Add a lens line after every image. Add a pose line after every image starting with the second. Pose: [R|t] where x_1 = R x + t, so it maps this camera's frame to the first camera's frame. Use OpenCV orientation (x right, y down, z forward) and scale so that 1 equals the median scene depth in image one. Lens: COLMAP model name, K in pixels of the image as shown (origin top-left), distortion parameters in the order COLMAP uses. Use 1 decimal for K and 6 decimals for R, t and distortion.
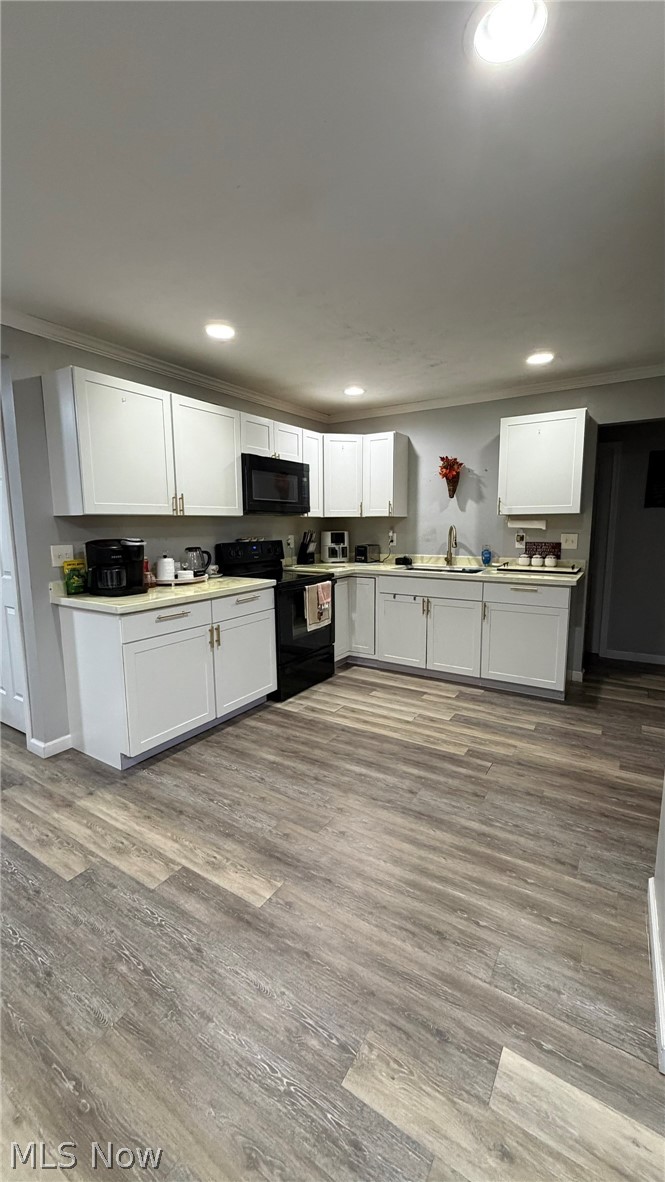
lens RADIAL K [[469.8, 0, 332.7], [0, 469.8, 587.9], [0, 0, 1]] dist [0.002171, -0.000123]
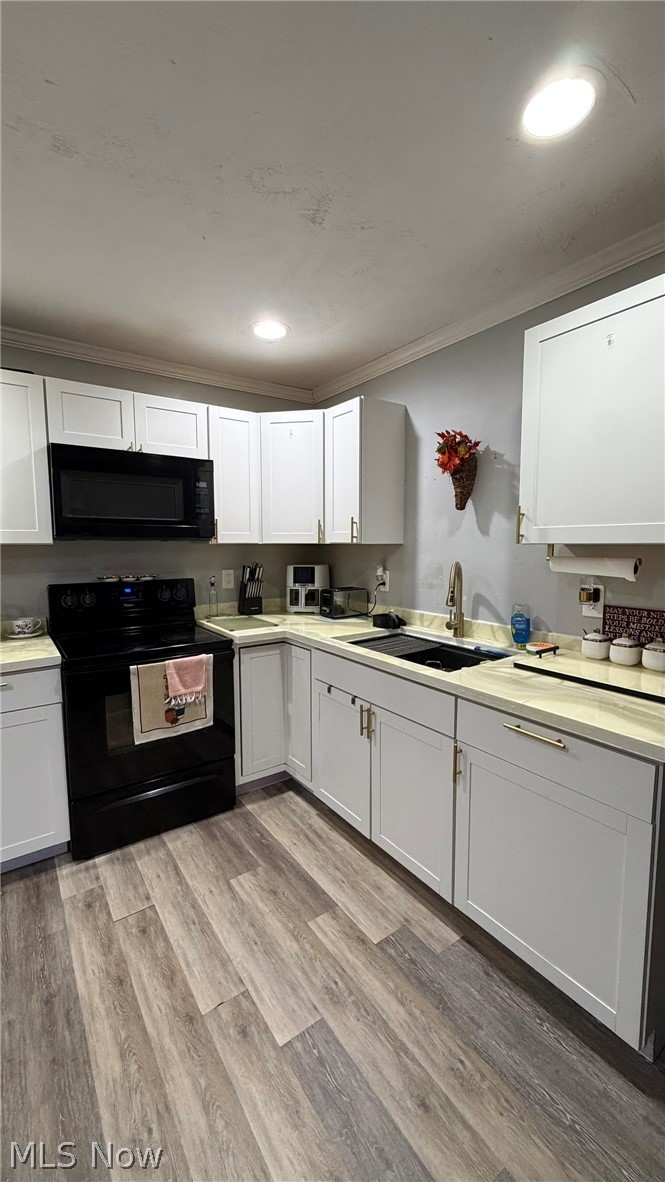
lens RADIAL K [[469.8, 0, 333.4], [0, 469.8, 587.9], [0, 0, 1]] dist [0.002171, -0.000123]
pose [[0.926591, 0.042717, -0.373636, 0.389924], [-0.057293, 0.997965, -0.027987, -0.099251], [0.371680, 0.047339, 0.927153, 0.565618]]
